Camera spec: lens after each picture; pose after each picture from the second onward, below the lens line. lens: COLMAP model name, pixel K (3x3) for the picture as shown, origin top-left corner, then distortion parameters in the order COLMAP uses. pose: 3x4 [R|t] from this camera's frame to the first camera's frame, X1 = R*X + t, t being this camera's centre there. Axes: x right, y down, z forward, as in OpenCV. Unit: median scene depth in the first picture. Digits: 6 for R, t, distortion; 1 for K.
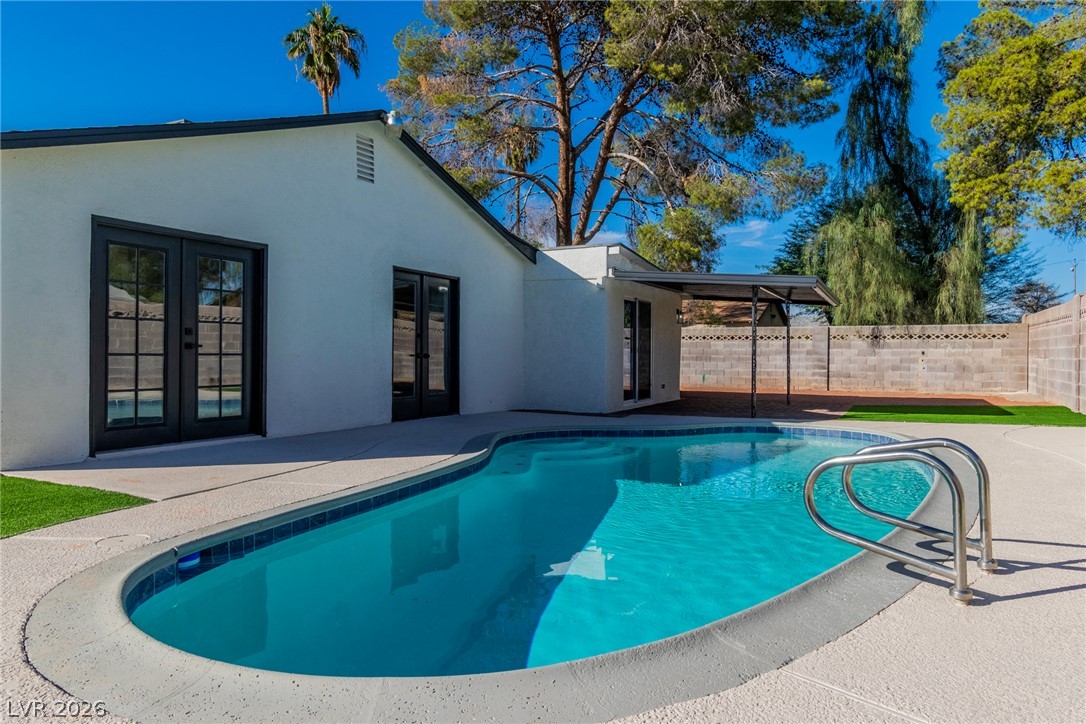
lens RADIAL K [[735.4, 0, 543.0], [0, 735.4, 362.0], [0, 0, 1]] dist [0.004868, 0.000493]
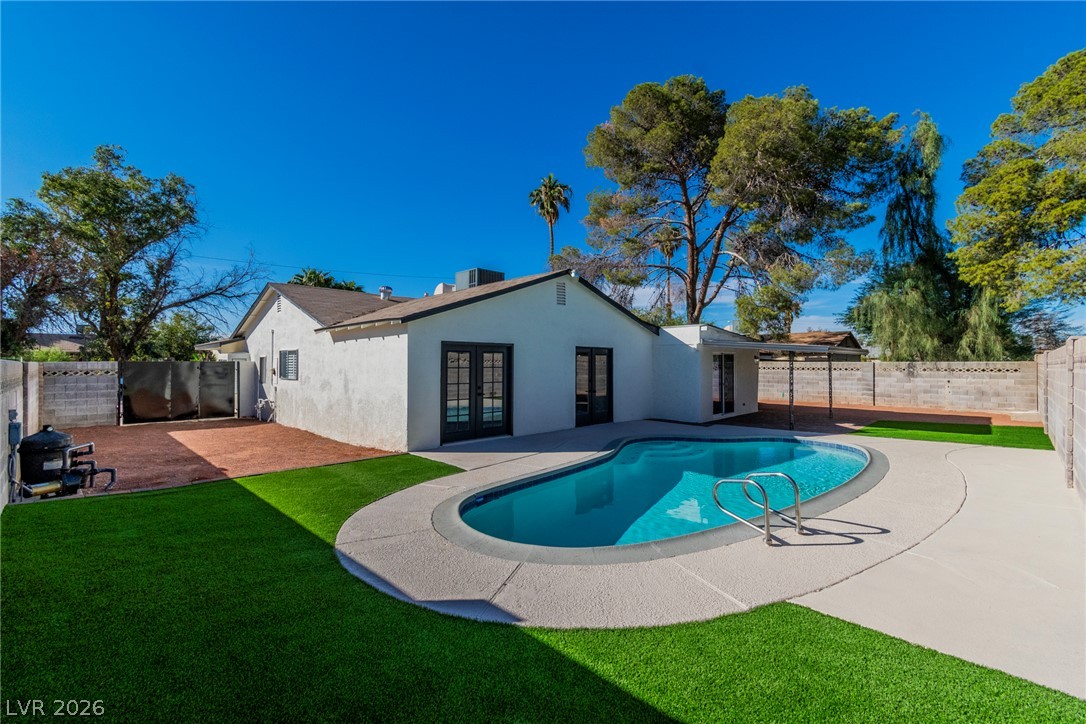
lens RADIAL K [[470.4, 0, 543.0], [0, 470.4, 362.0], [0, 0, 1]] dist [0.002109, -0.000020]
pose [[0.950877, -0.008152, -0.309463, 0.053729], [0.003609, 0.999877, -0.015248, -0.039456], [0.309549, 0.013382, 0.950789, -0.110776]]
